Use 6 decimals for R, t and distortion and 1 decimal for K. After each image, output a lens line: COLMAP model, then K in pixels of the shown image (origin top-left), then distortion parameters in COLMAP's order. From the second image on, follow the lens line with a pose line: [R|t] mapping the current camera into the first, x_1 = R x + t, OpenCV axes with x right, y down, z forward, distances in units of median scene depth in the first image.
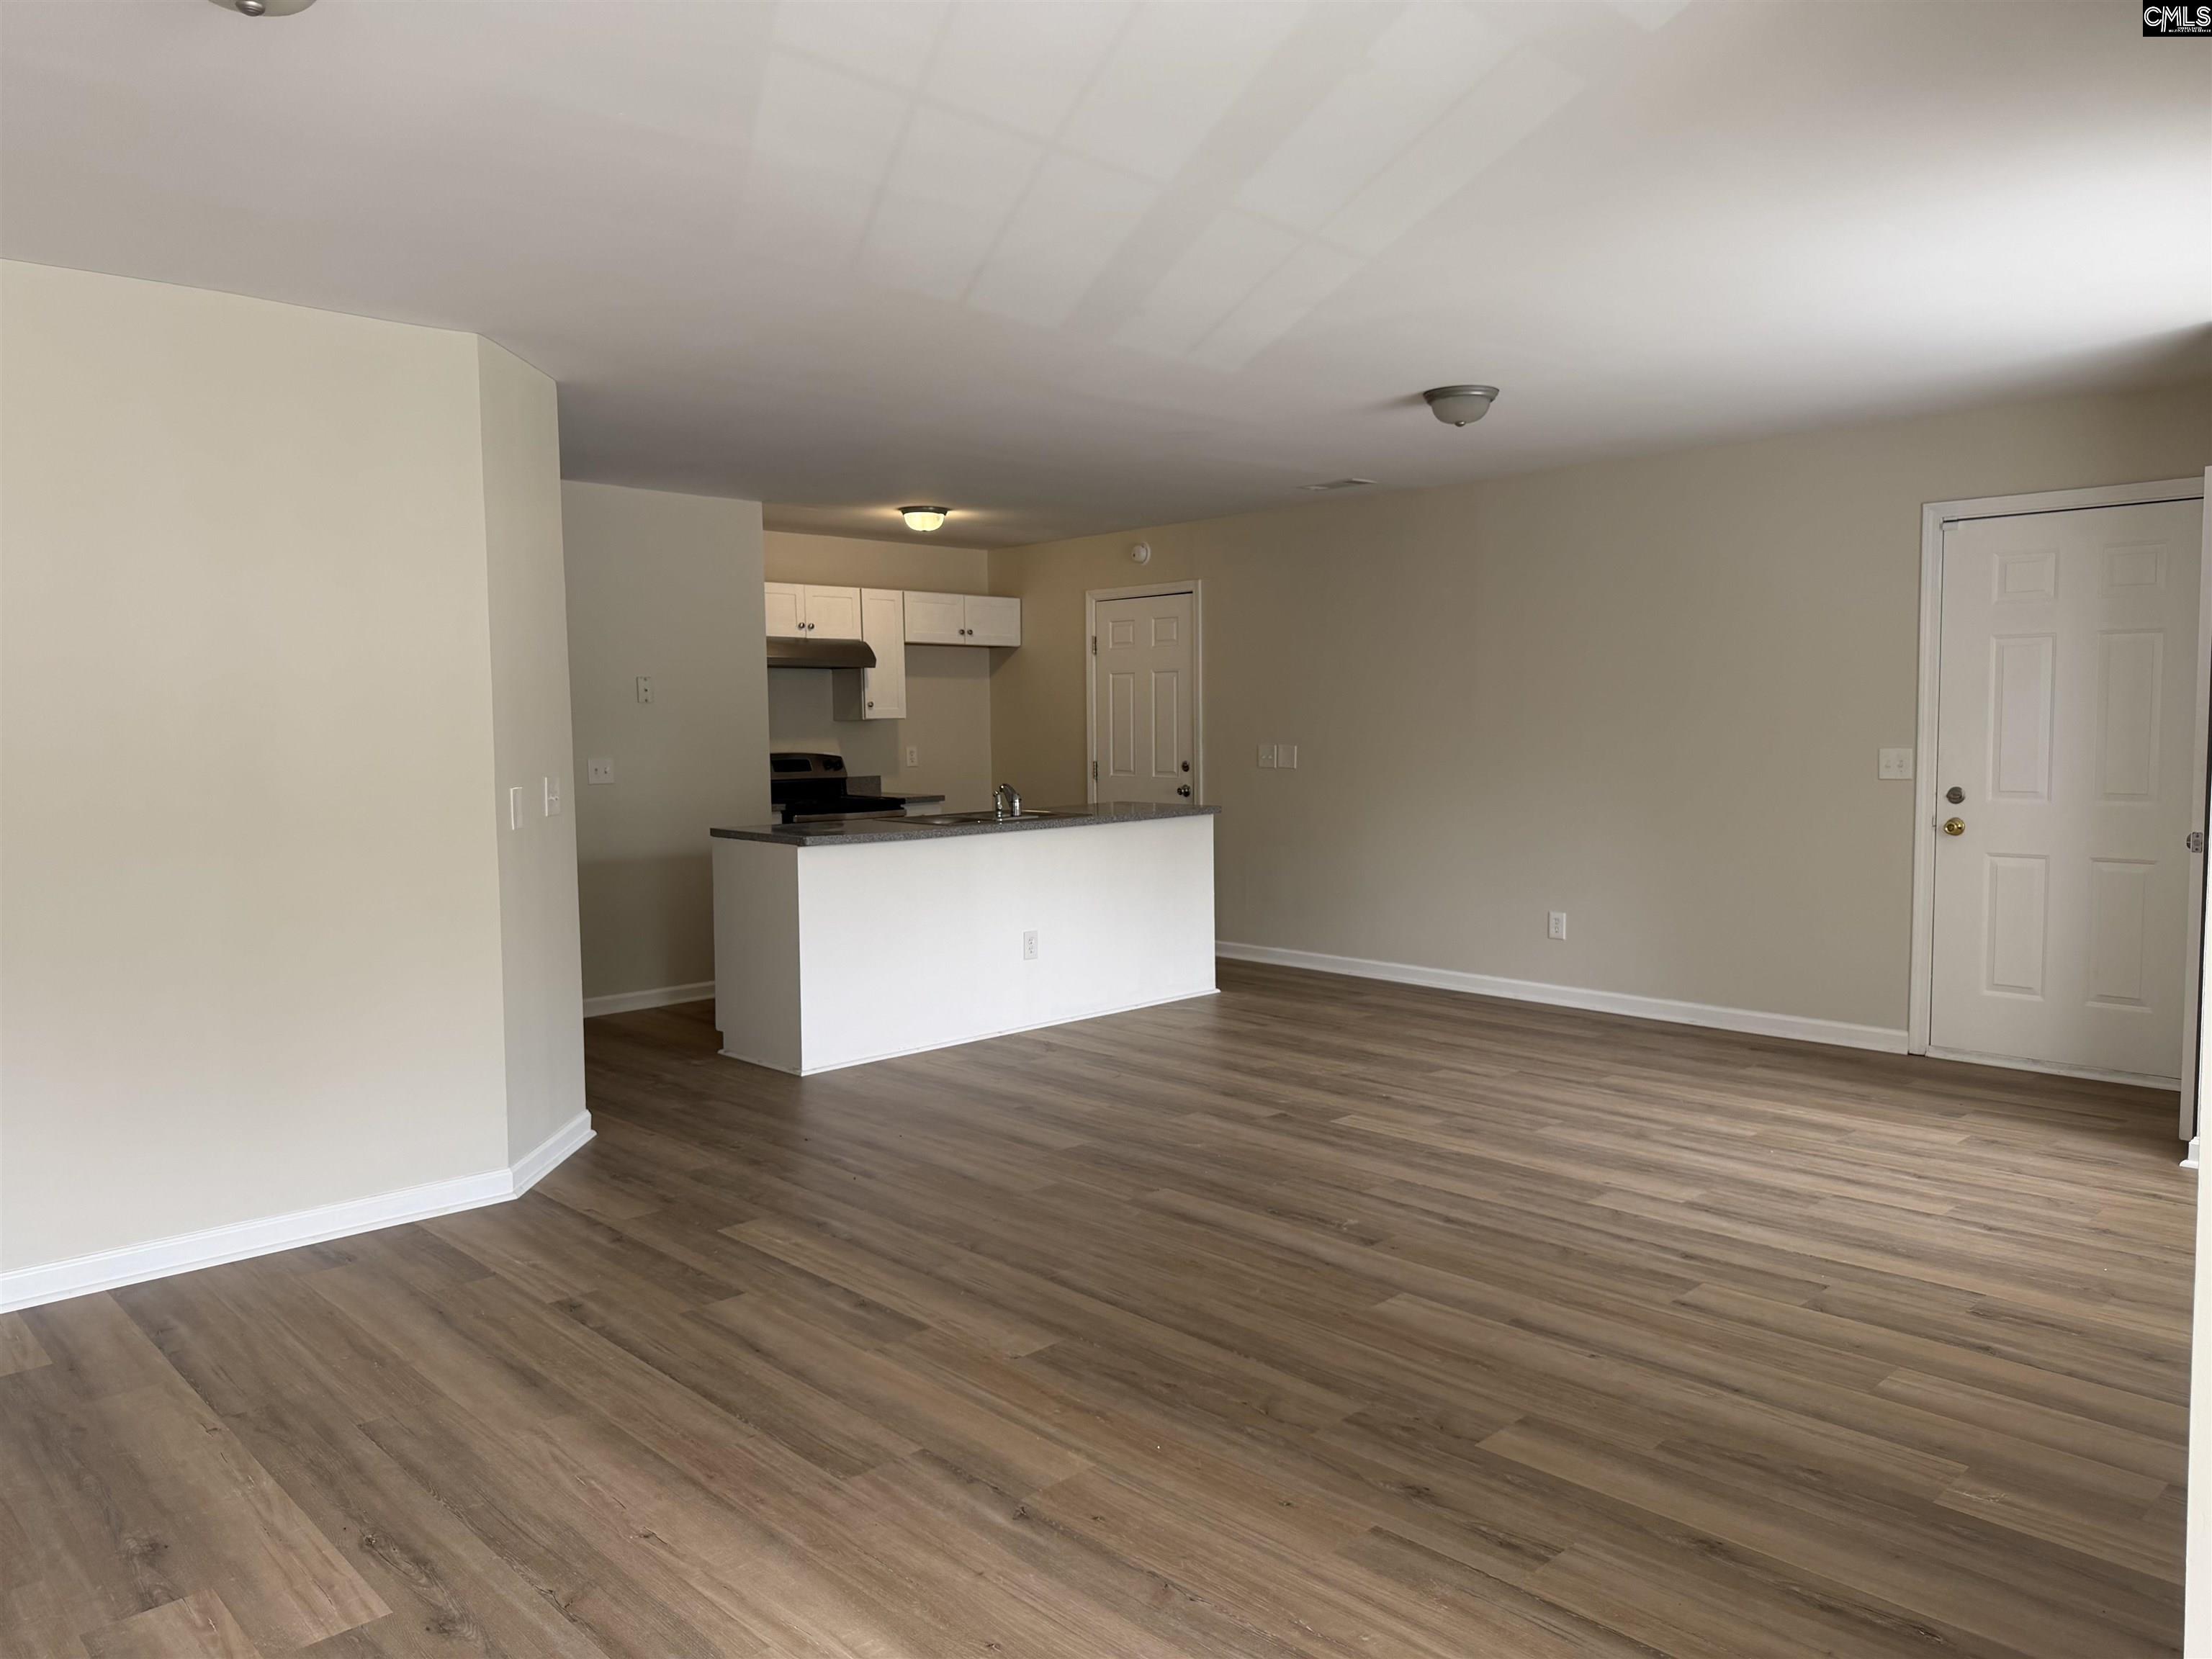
lens RADIAL K [[1531.6, 0, 1106.0], [0, 1531.6, 829.5], [0, 0, 1]] dist [0.079447, -0.100181]
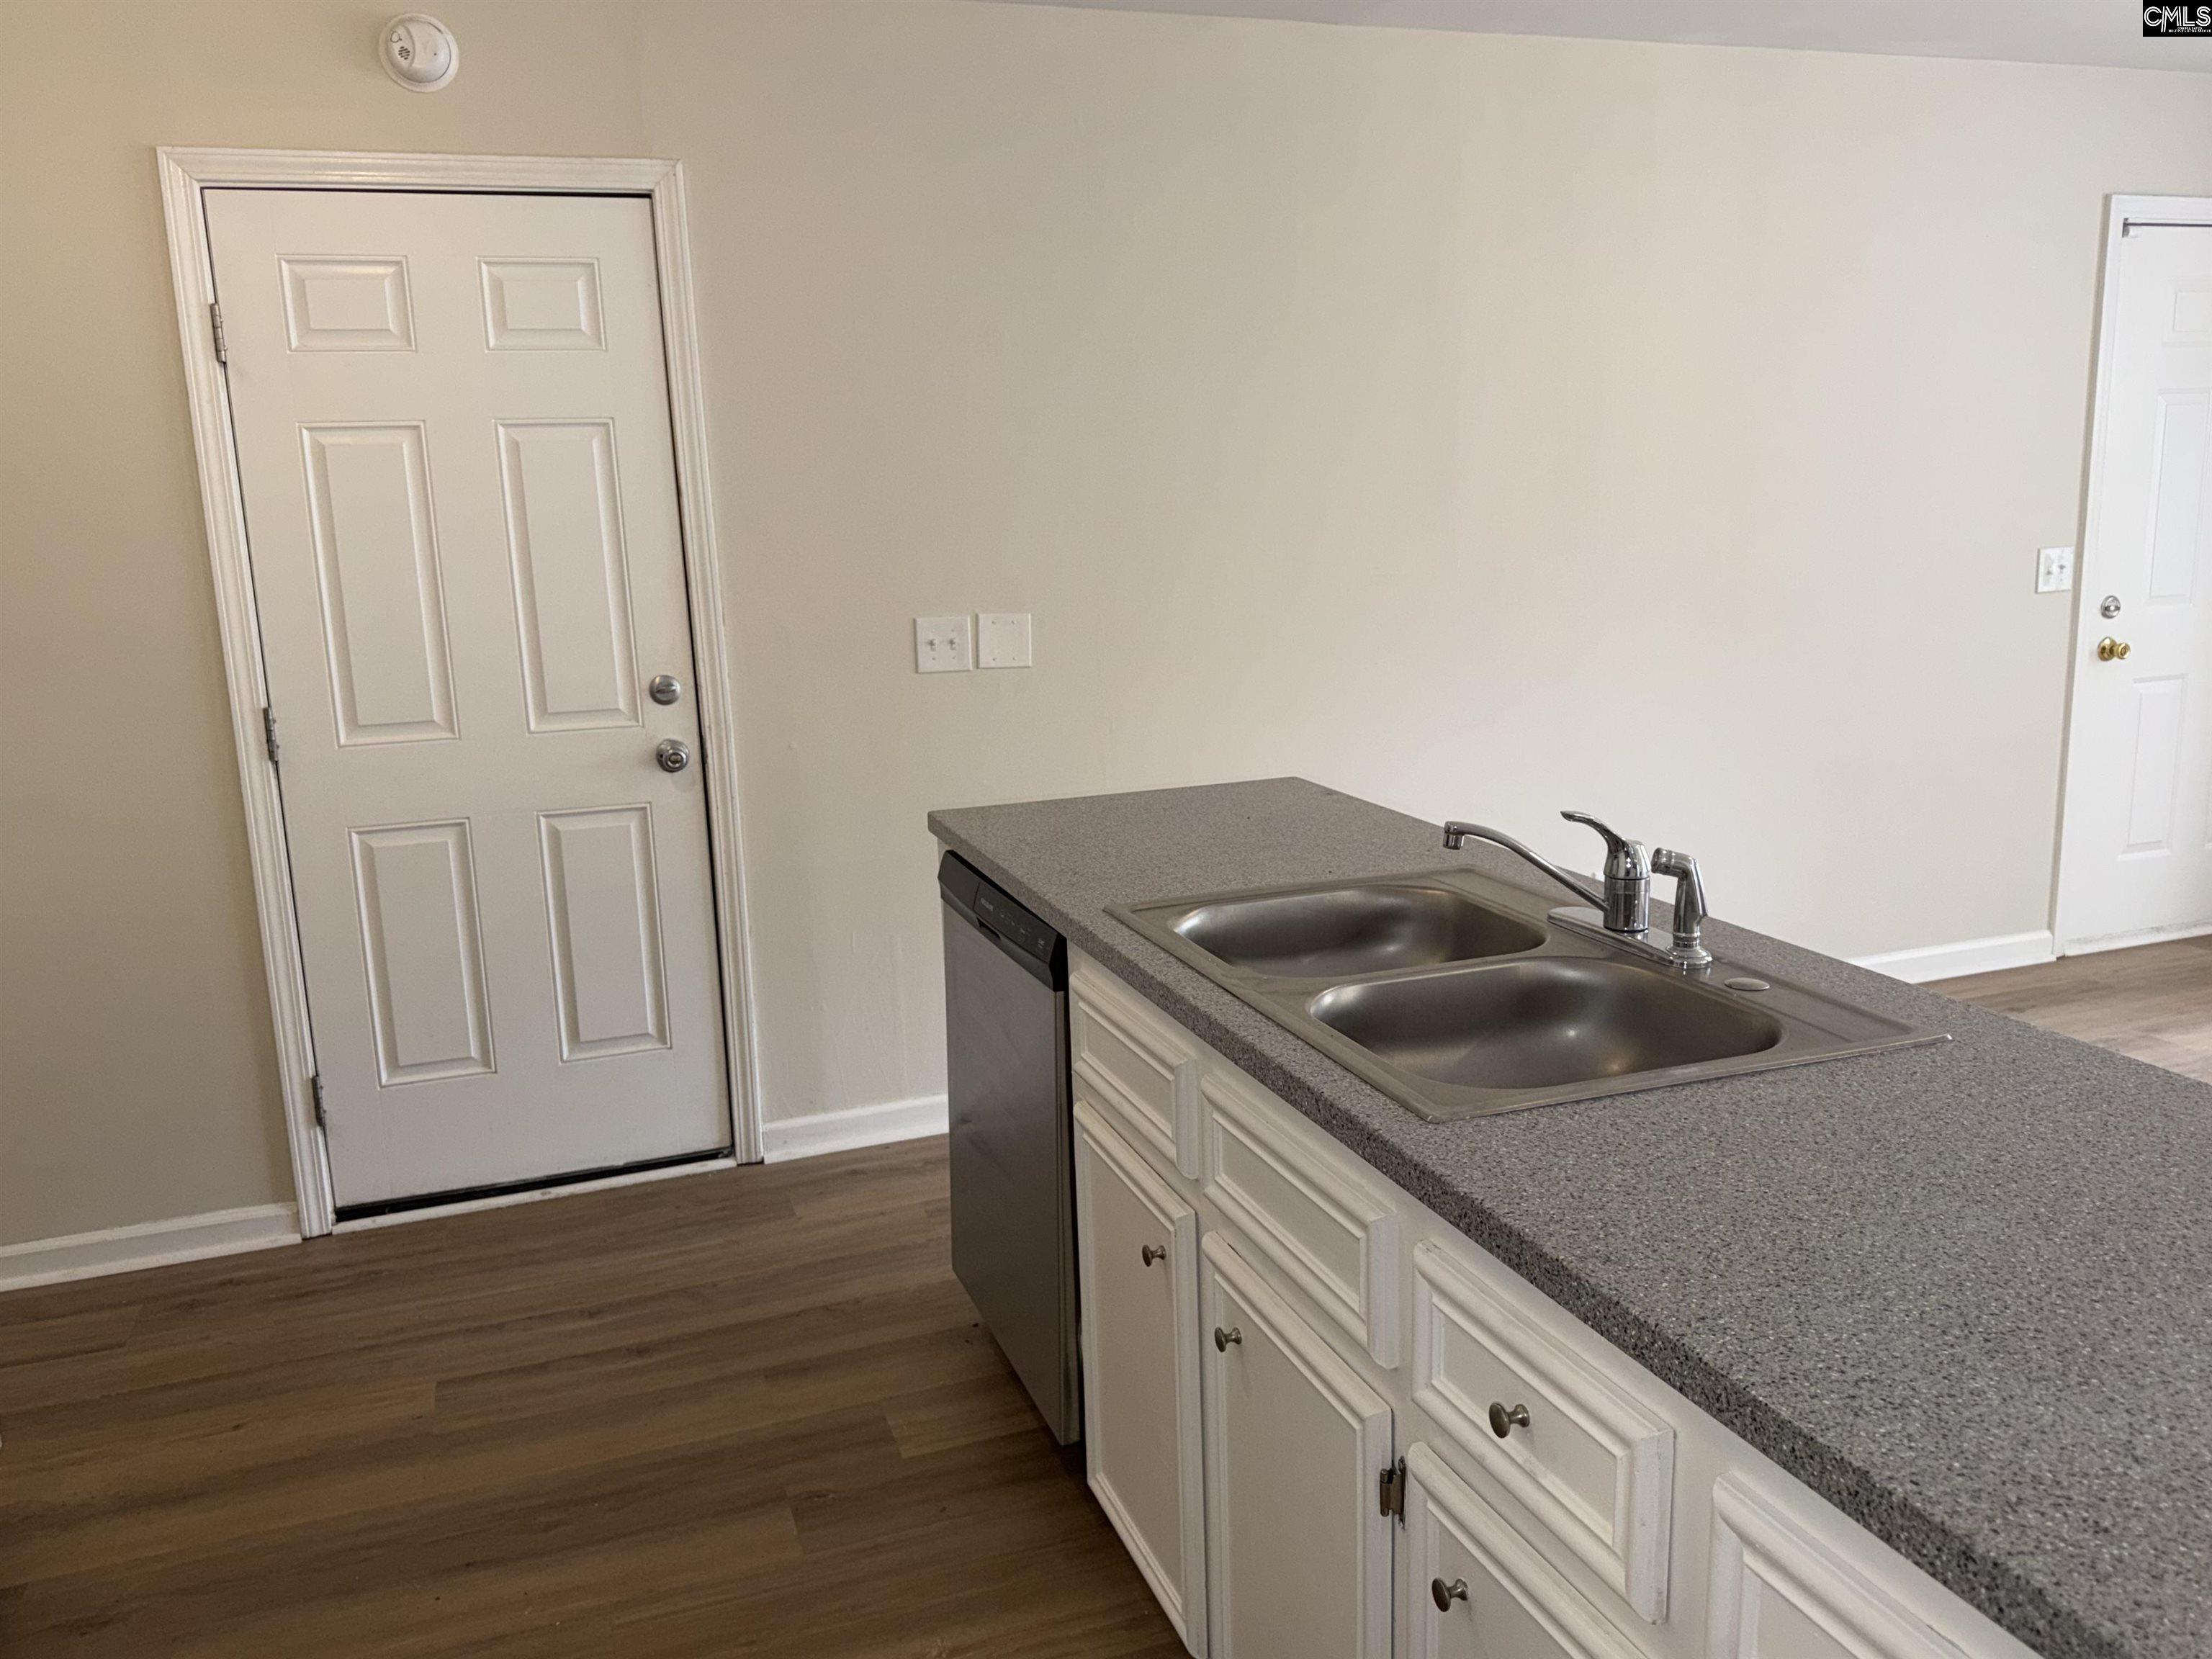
lens RADIAL K [[1704.0, 0, 1094.3], [0, 1704.0, 819.2], [0, 0, 1]] dist [0.077414, -0.090167]
pose [[0.411428, -0.174460, 0.894590, -0.636280], [0.096075, 0.984343, 0.147778, -0.139885], [-0.906365, 0.025148, 0.421747, 1.671459]]
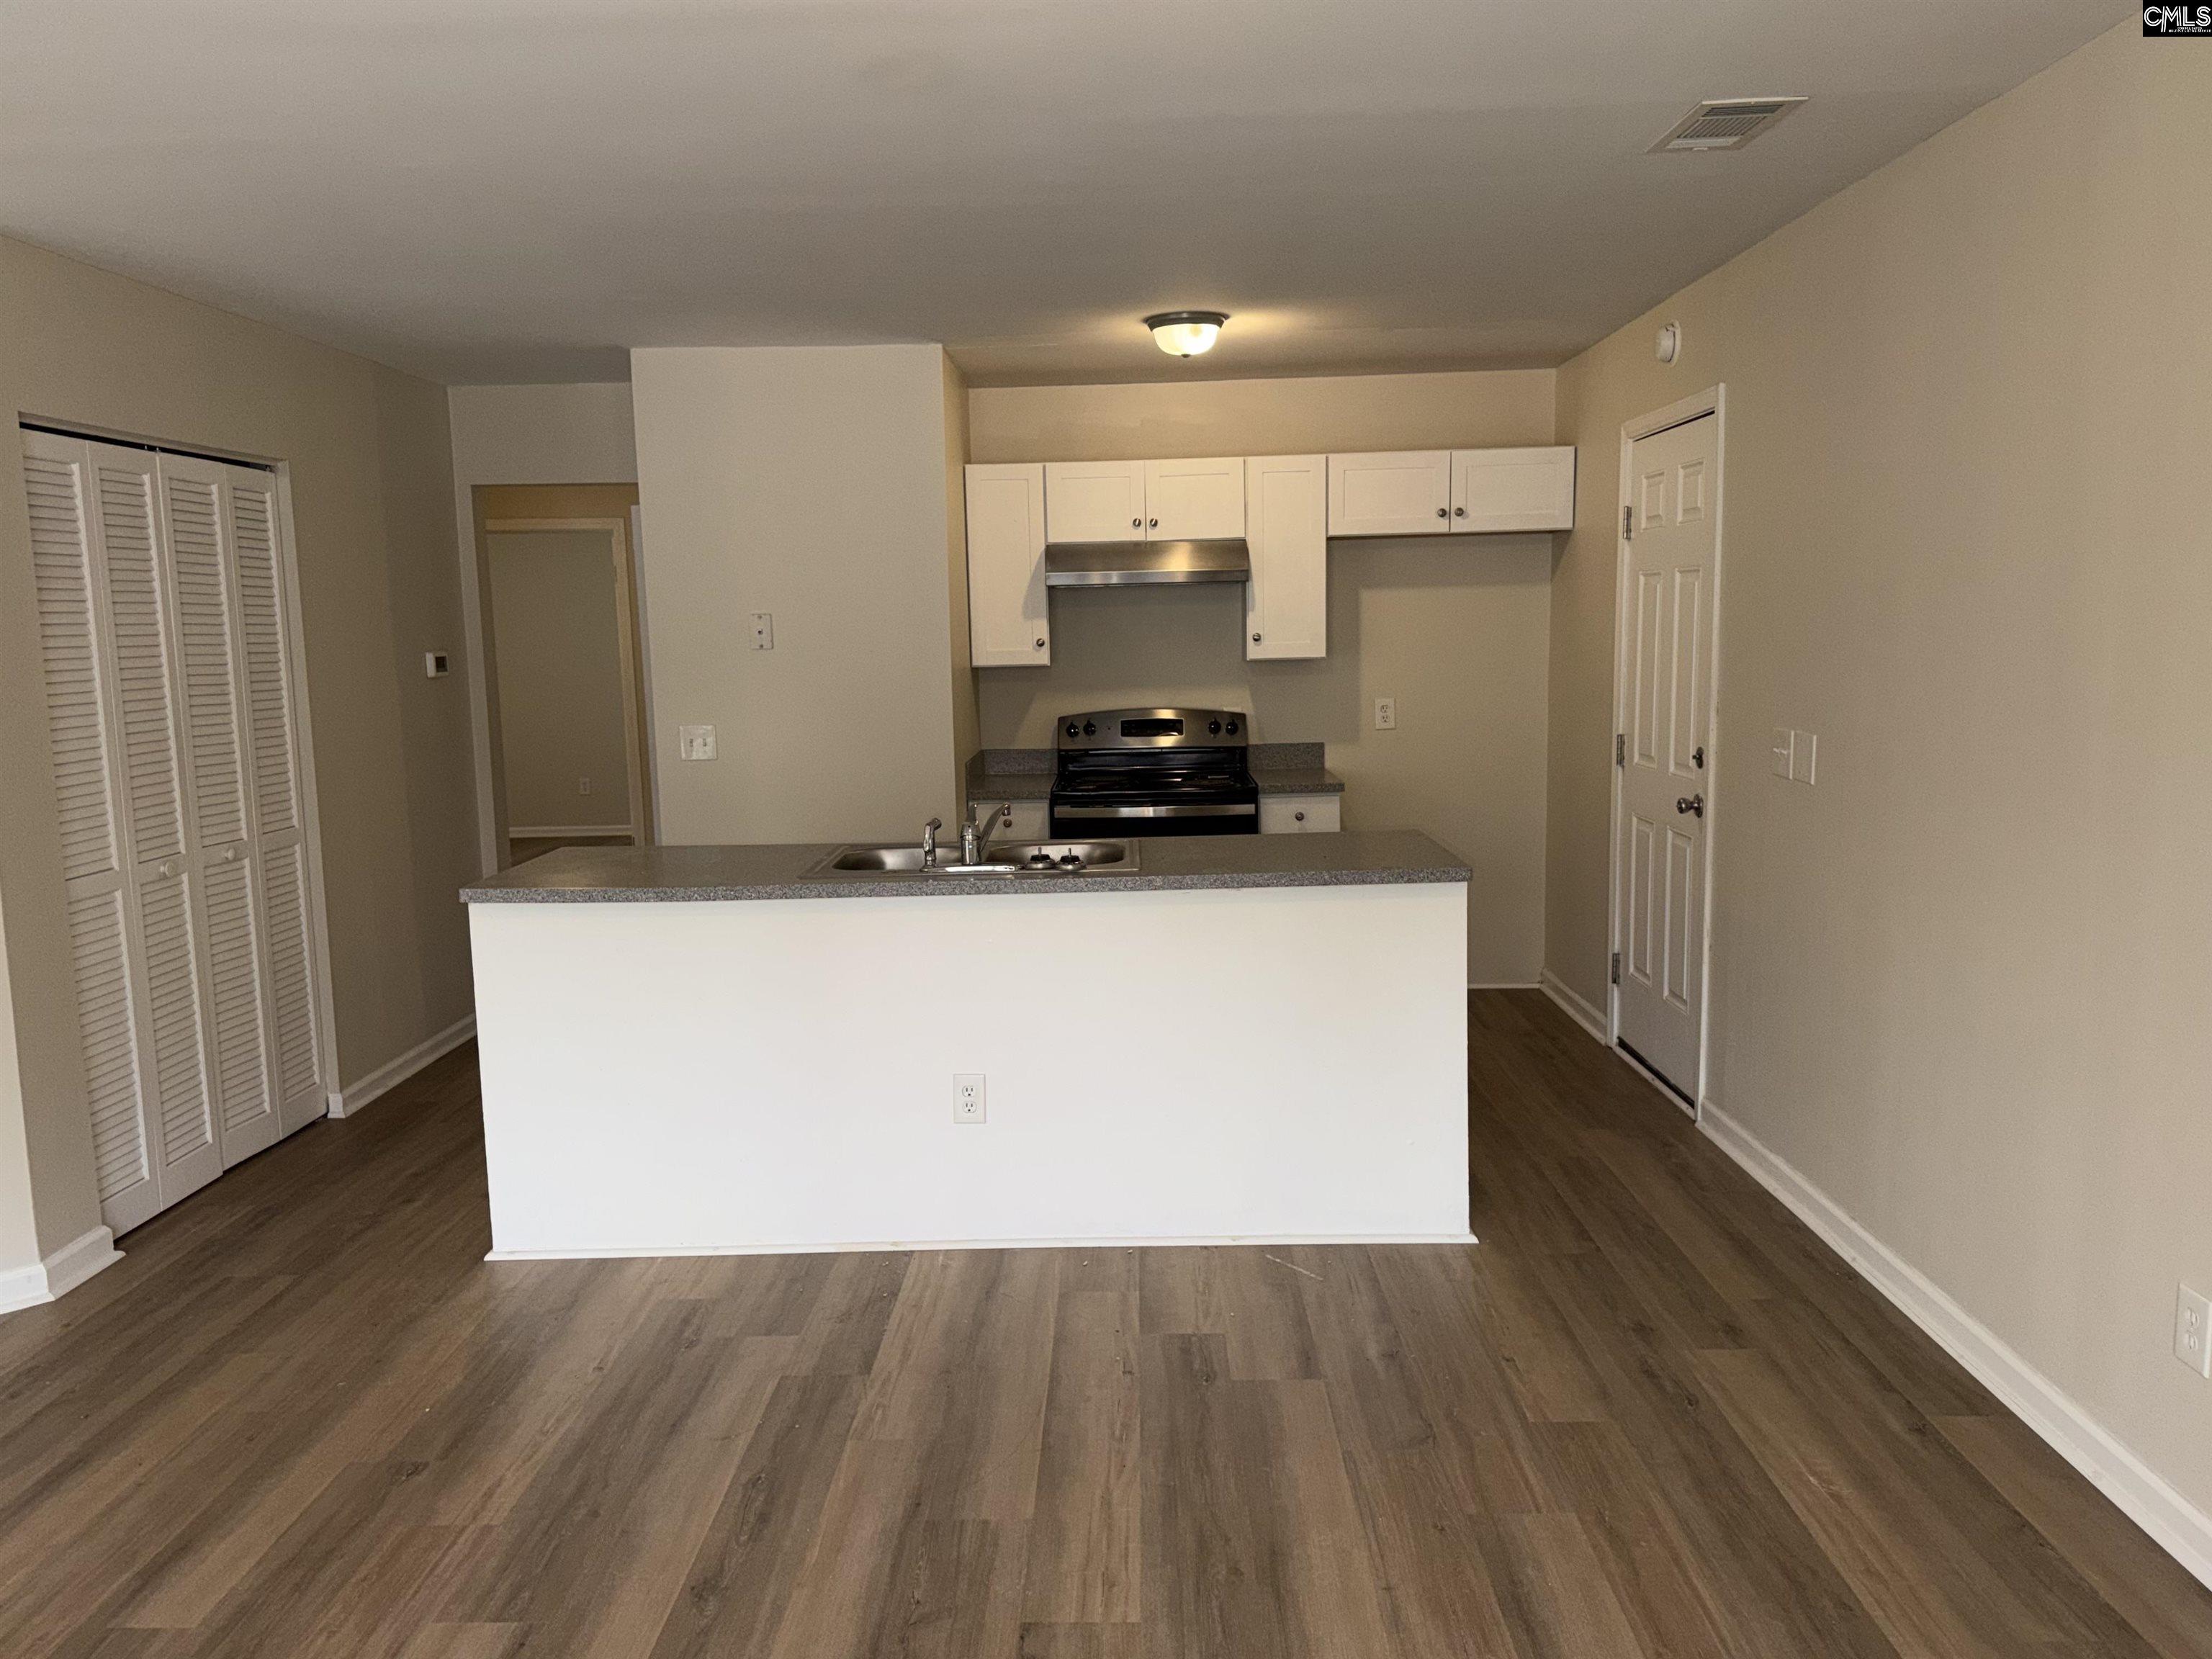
lens RADIAL K [[1605.8, 0, 1094.3], [0, 1605.8, 848.0], [0, 0, 1]] dist [0.058964, -0.058346]
pose [[0.705879, 0.089128, -0.702703, 0.666684], [-0.035832, 0.995275, 0.090243, -0.119879], [0.707426, -0.038521, 0.705737, 1.086305]]
